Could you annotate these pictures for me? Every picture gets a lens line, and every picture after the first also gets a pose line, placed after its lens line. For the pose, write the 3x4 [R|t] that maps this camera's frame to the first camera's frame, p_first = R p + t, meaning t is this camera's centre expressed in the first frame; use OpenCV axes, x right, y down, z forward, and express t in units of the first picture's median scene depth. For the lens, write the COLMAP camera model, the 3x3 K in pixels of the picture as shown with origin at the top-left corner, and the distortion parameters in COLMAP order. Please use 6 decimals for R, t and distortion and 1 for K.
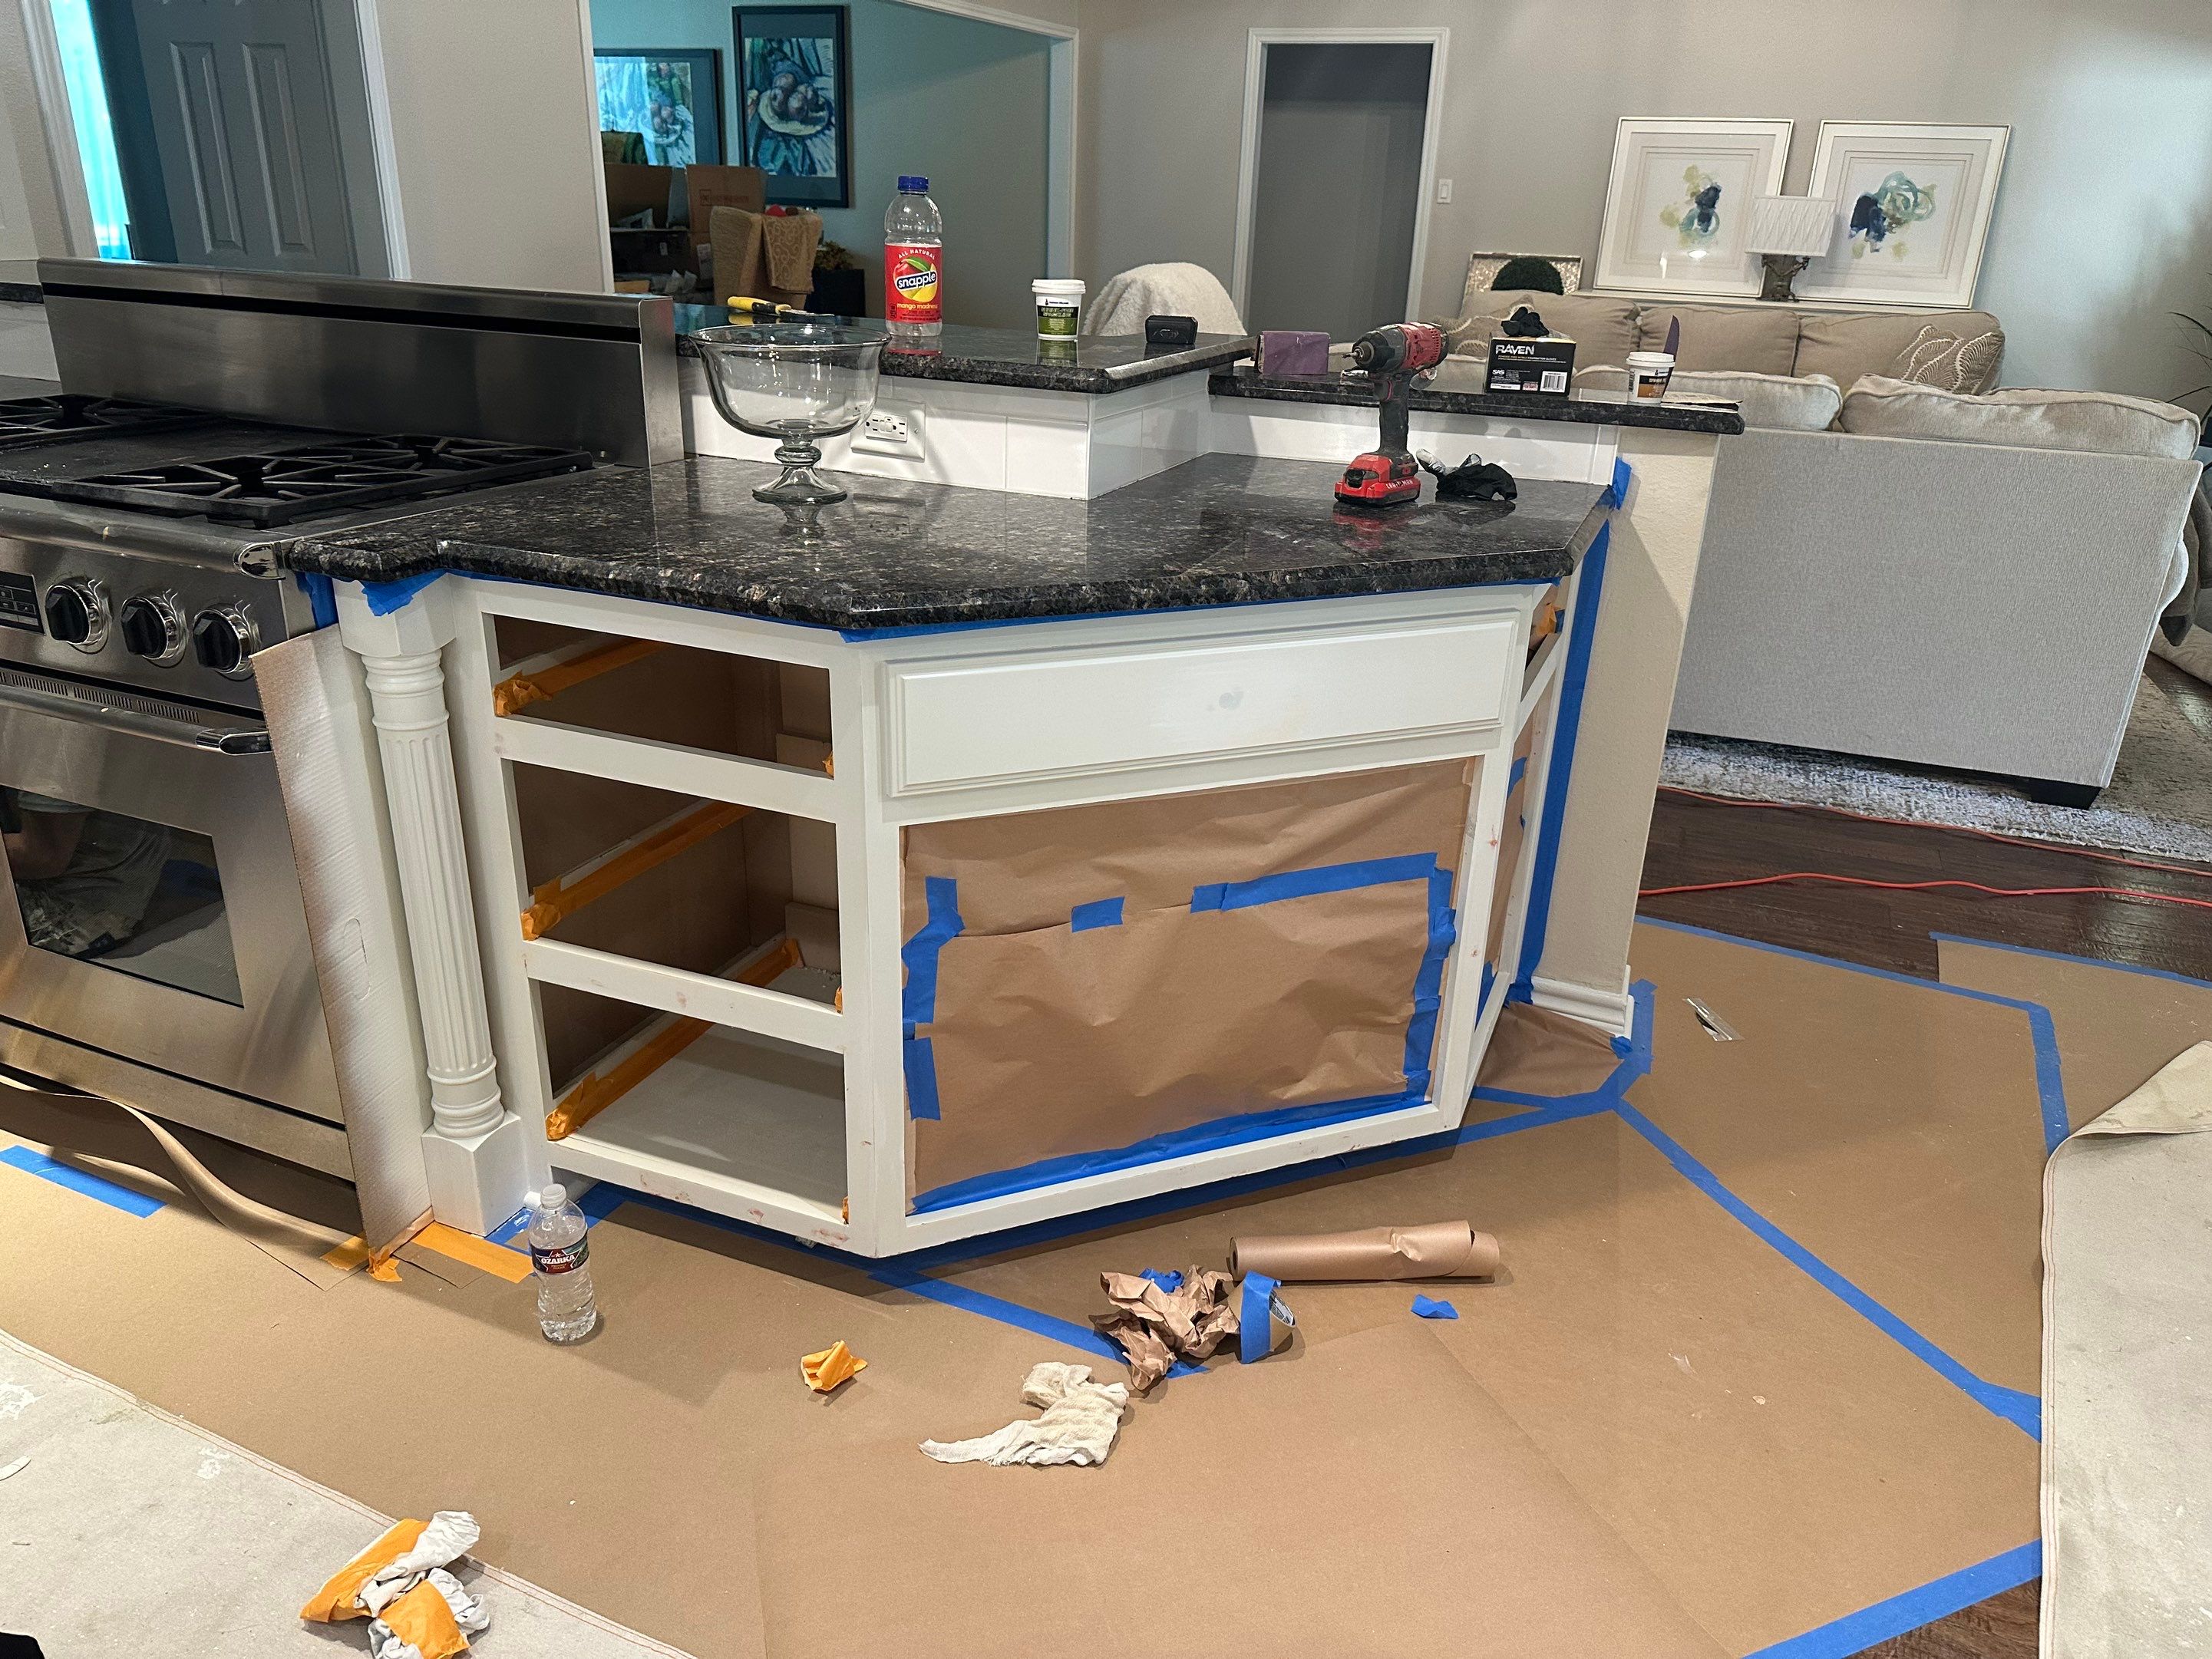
lens RADIAL K [[1552.4, 0, 1101.5], [0, 1552.4, 837.4], [0, 0, 1]] dist [0.006452, 0.000159]
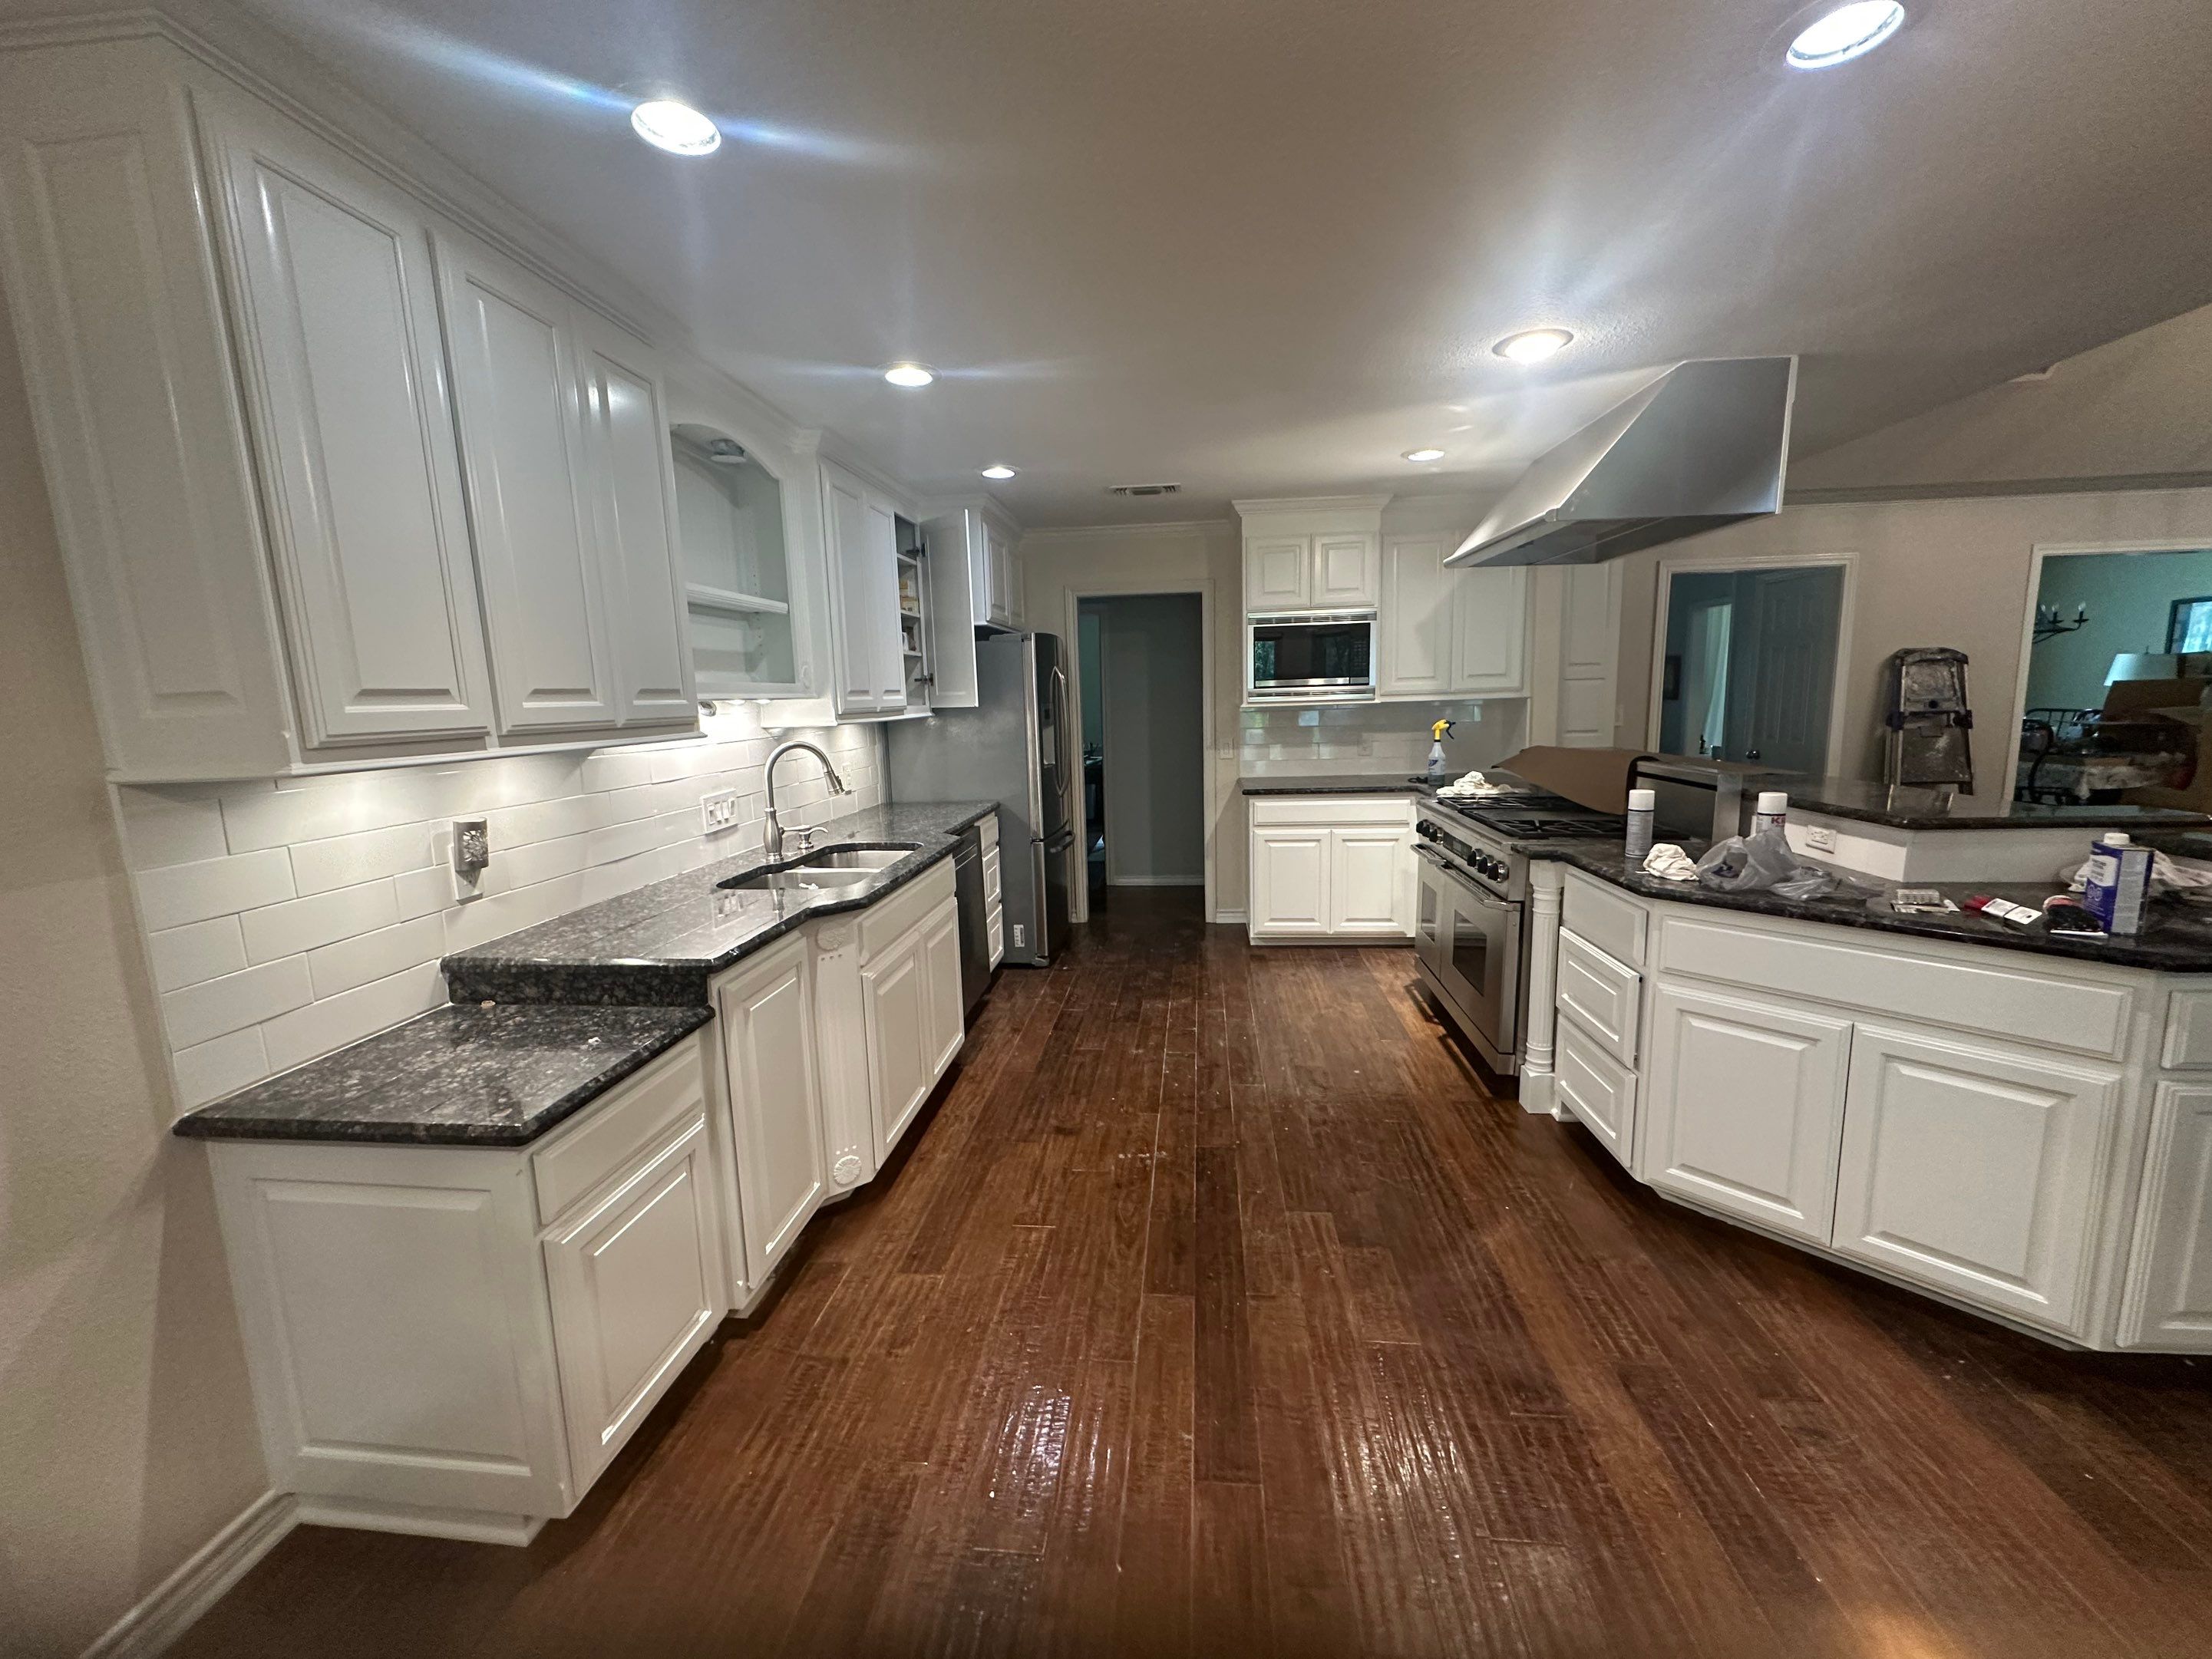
lens RADIAL K [[886.3, 0, 1103.4], [0, 886.3, 830.7], [0, 0, 1]] dist [0.000407, 0.000756]
pose [[0.292065, 0.105474, -0.950565, 0.212642], [-0.332402, 0.943134, 0.002518, 0.013113], [0.896776, 0.315234, 0.310517, -0.069169]]
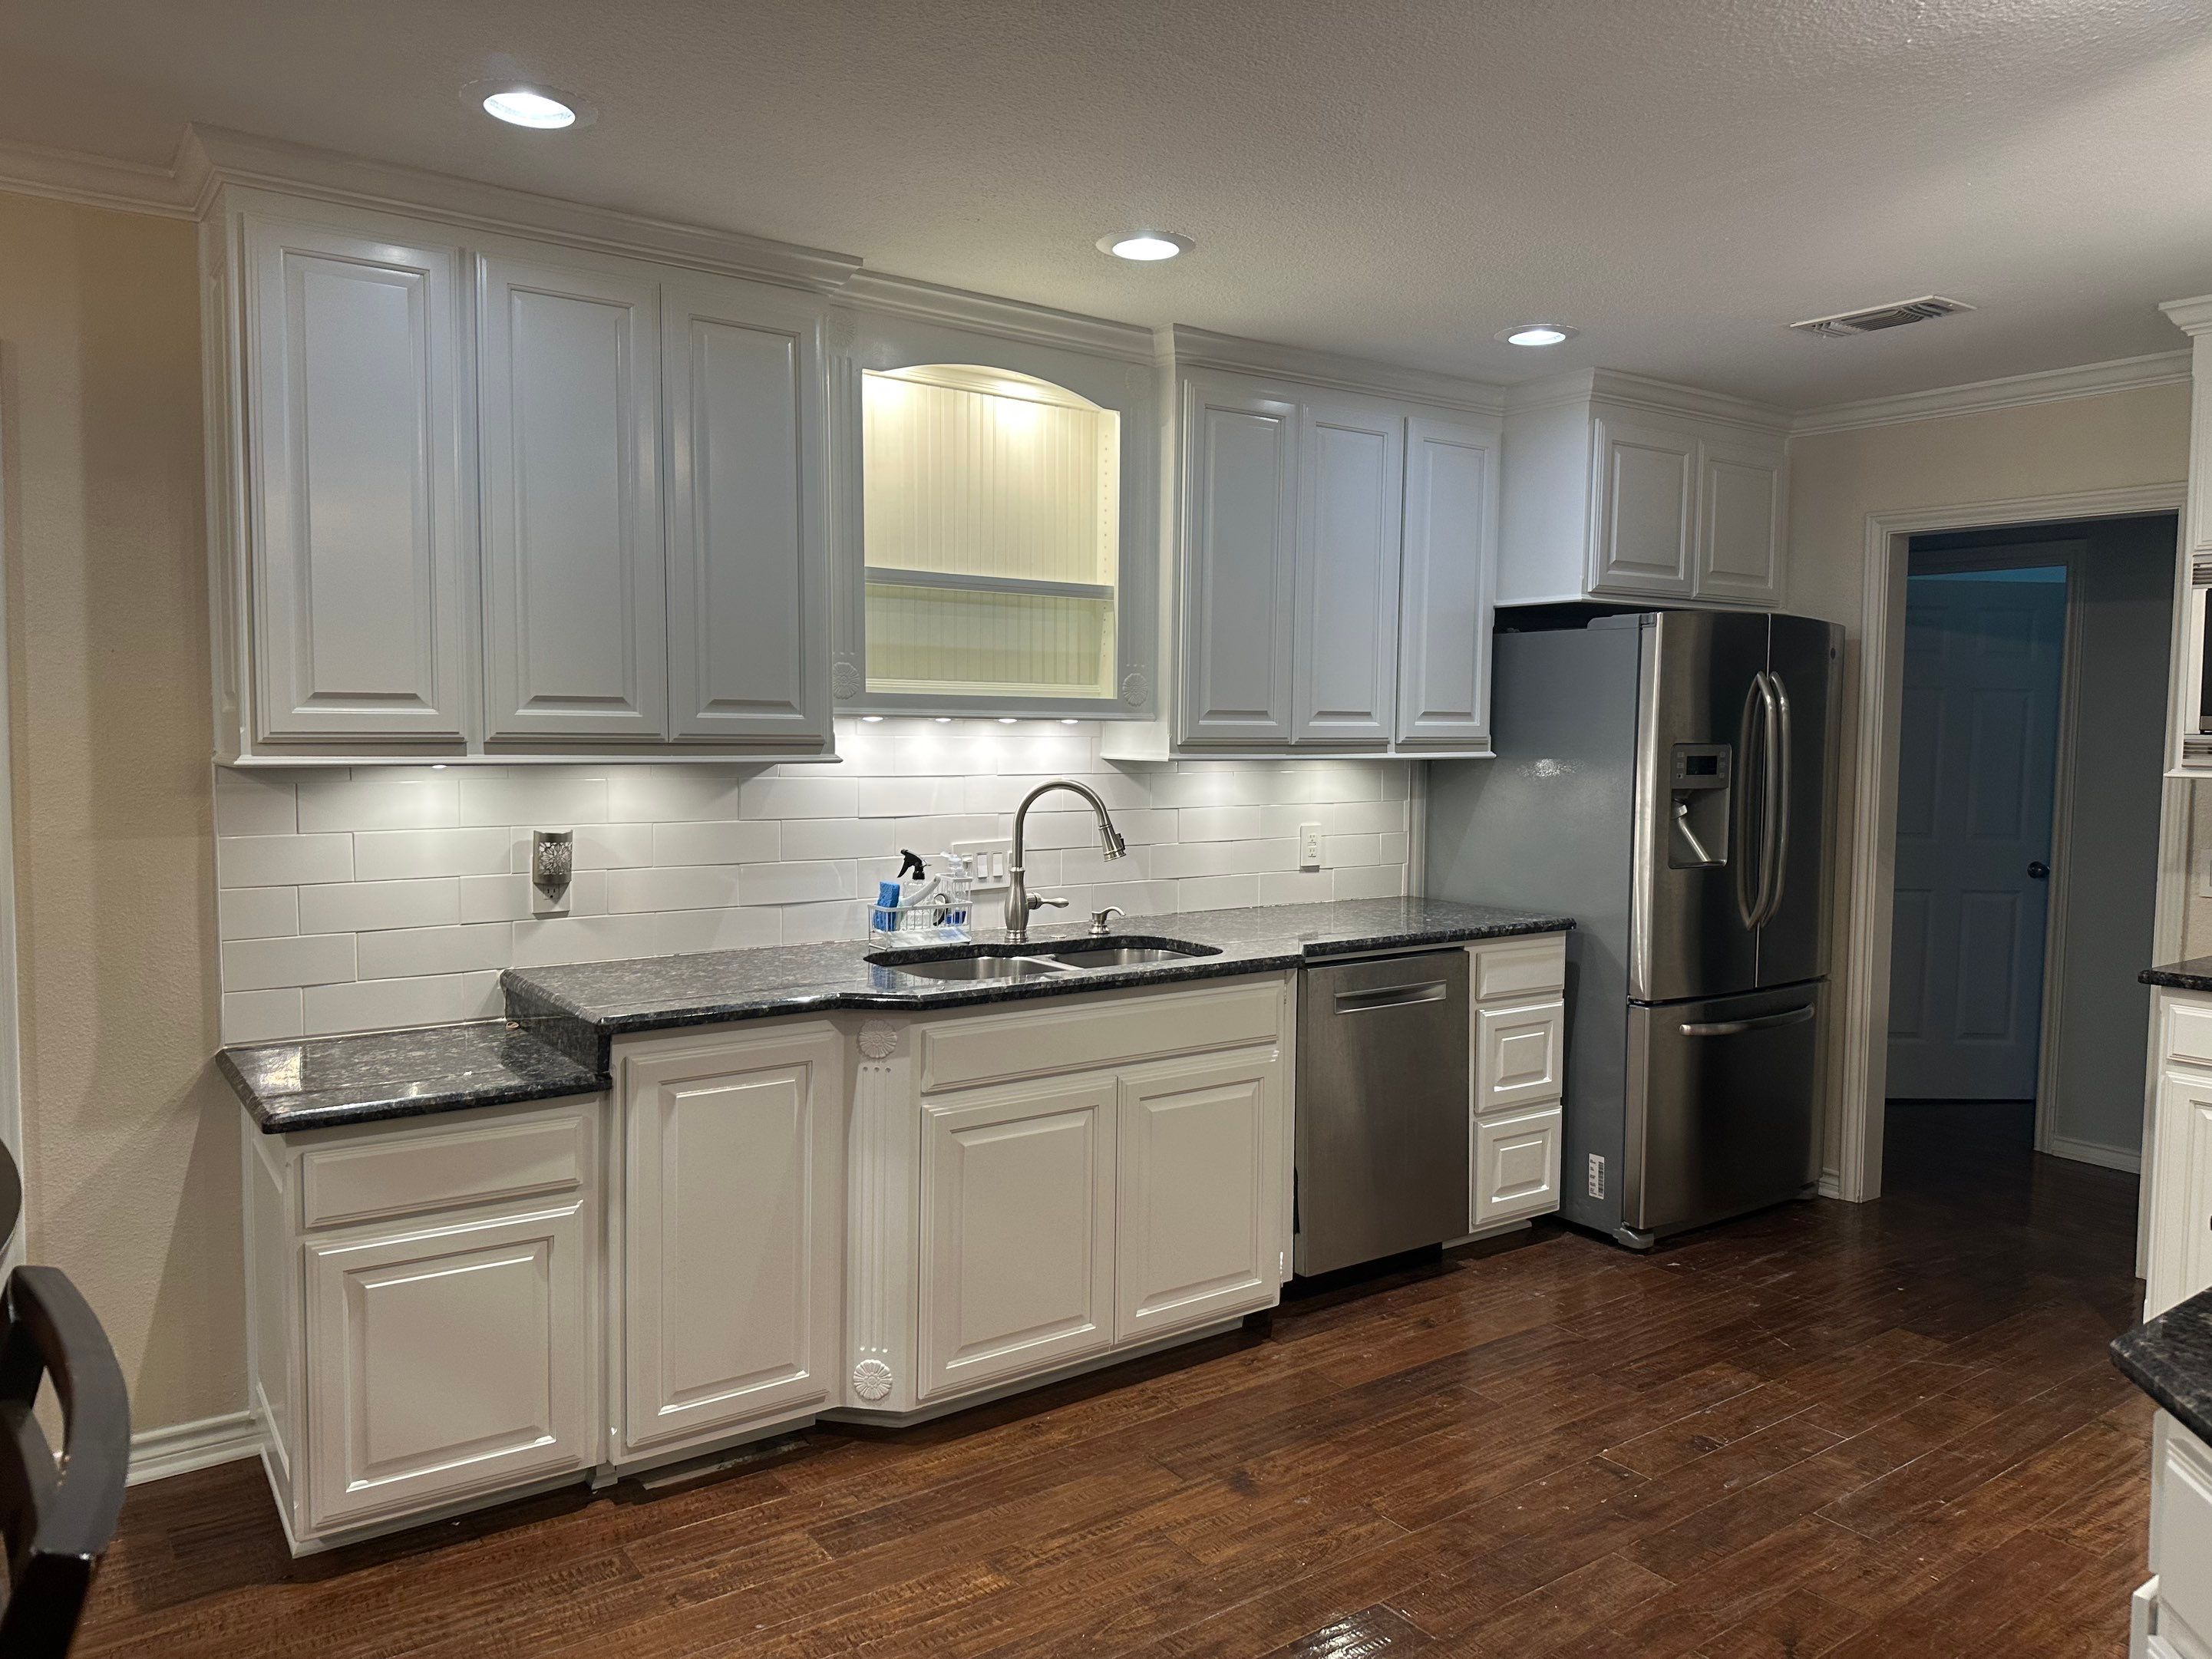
lens RADIAL K [[1556.4, 0, 1111.5], [0, 1556.4, 823.1], [0, 0, 1]] dist [0.092028, -0.116072]
pose [[-0.518365, 0.018437, -0.854961, 0.202791], [-0.354638, 0.905110, 0.234536, -0.092874], [0.778158, 0.424777, -0.462639, 0.180175]]
